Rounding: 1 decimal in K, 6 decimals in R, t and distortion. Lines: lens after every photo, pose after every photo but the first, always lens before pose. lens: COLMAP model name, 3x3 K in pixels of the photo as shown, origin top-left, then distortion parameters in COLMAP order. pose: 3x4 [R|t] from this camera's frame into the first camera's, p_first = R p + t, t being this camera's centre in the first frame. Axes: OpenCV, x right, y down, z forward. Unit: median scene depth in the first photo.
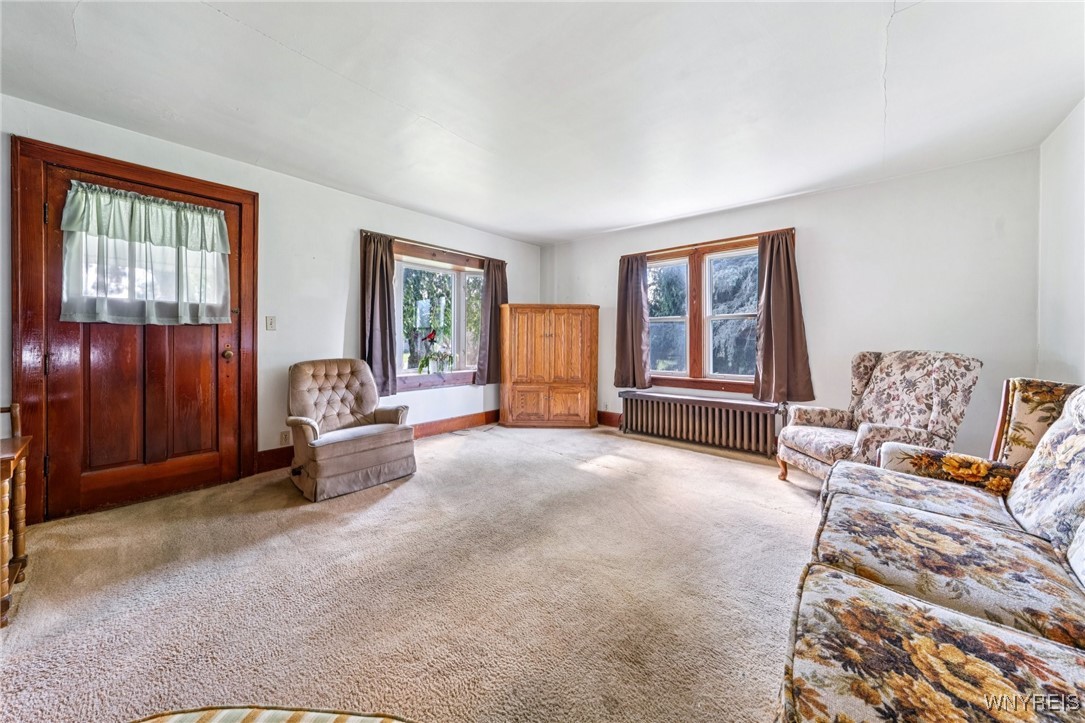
lens RADIAL K [[376.4, 0, 543.5], [0, 376.4, 345.0], [0, 0, 1]] dist [-0.006812, 0.001141]
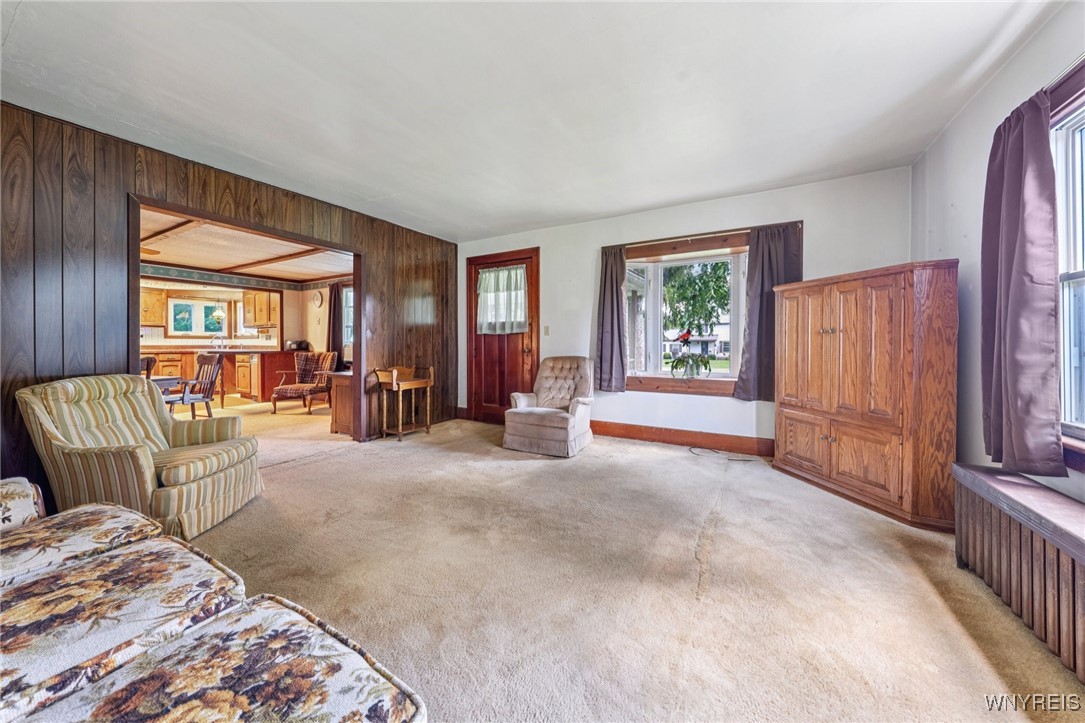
lens RADIAL K [[376.4, 0, 542.6], [0, 376.4, 350.9], [0, 0, 1]] dist [-0.006812, 0.001141]
pose [[0.202841, 0.017131, -0.979062, 0.799551], [-0.008535, 0.999840, 0.015727, -0.000743], [0.979174, 0.005167, 0.202955, 0.739015]]
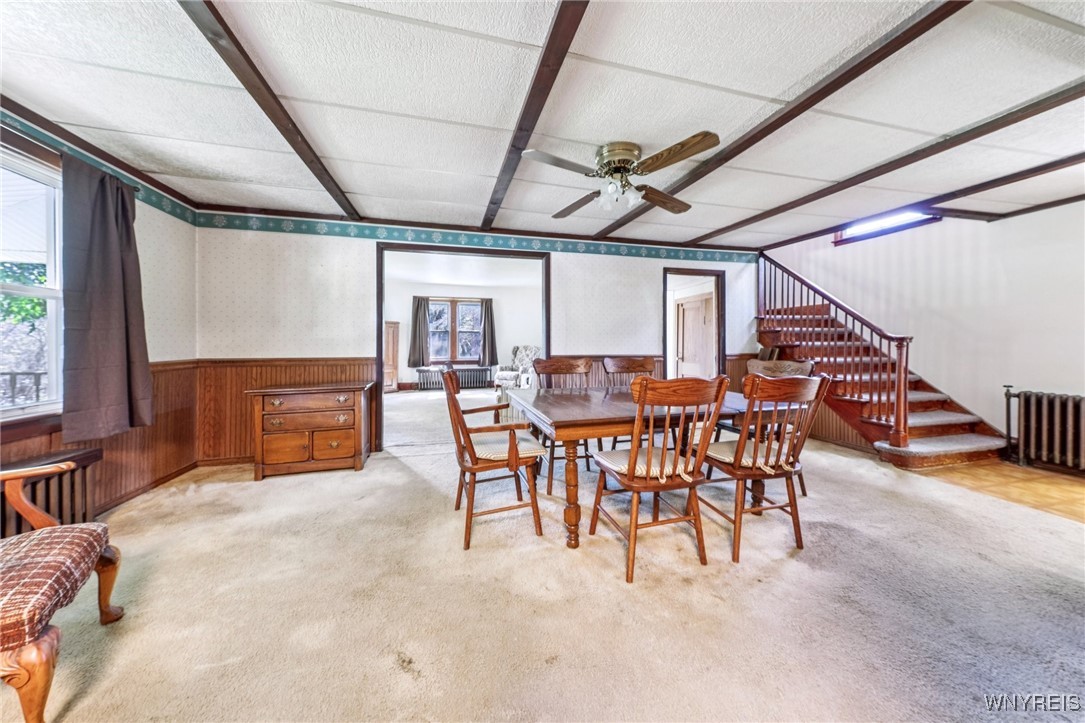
lens RADIAL K [[376.4, 0, 541.6], [0, 376.4, 351.0], [0, 0, 1]] dist [-0.006812, 0.001141]
pose [[0.557330, -0.008305, 0.830250, -1.539731], [0.005498, 0.999965, 0.006312, 0.040283], [-0.830273, 0.001046, 0.557356, -0.866364]]
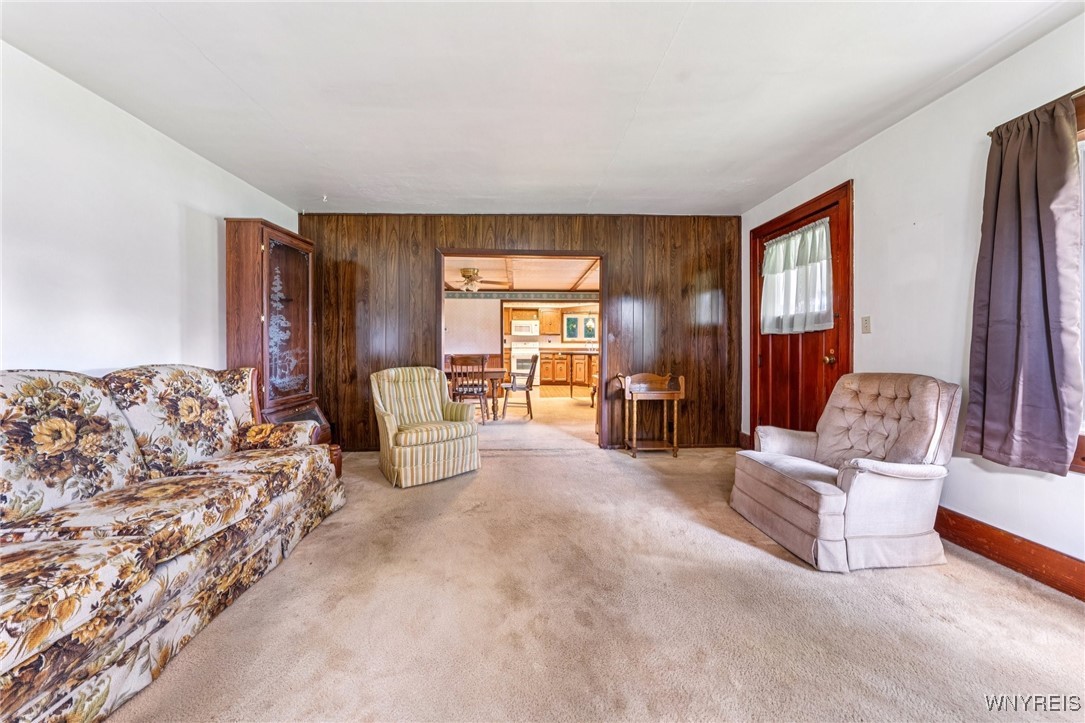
lens RADIAL K [[376.4, 0, 536.0], [0, 376.4, 346.9], [0, 0, 1]] dist [-0.006812, 0.001141]
pose [[-0.722252, -0.002808, -0.691624, 0.405740], [-0.010286, 0.999925, 0.006682, -0.007973], [0.691553, 0.011940, -0.722227, 1.188099]]
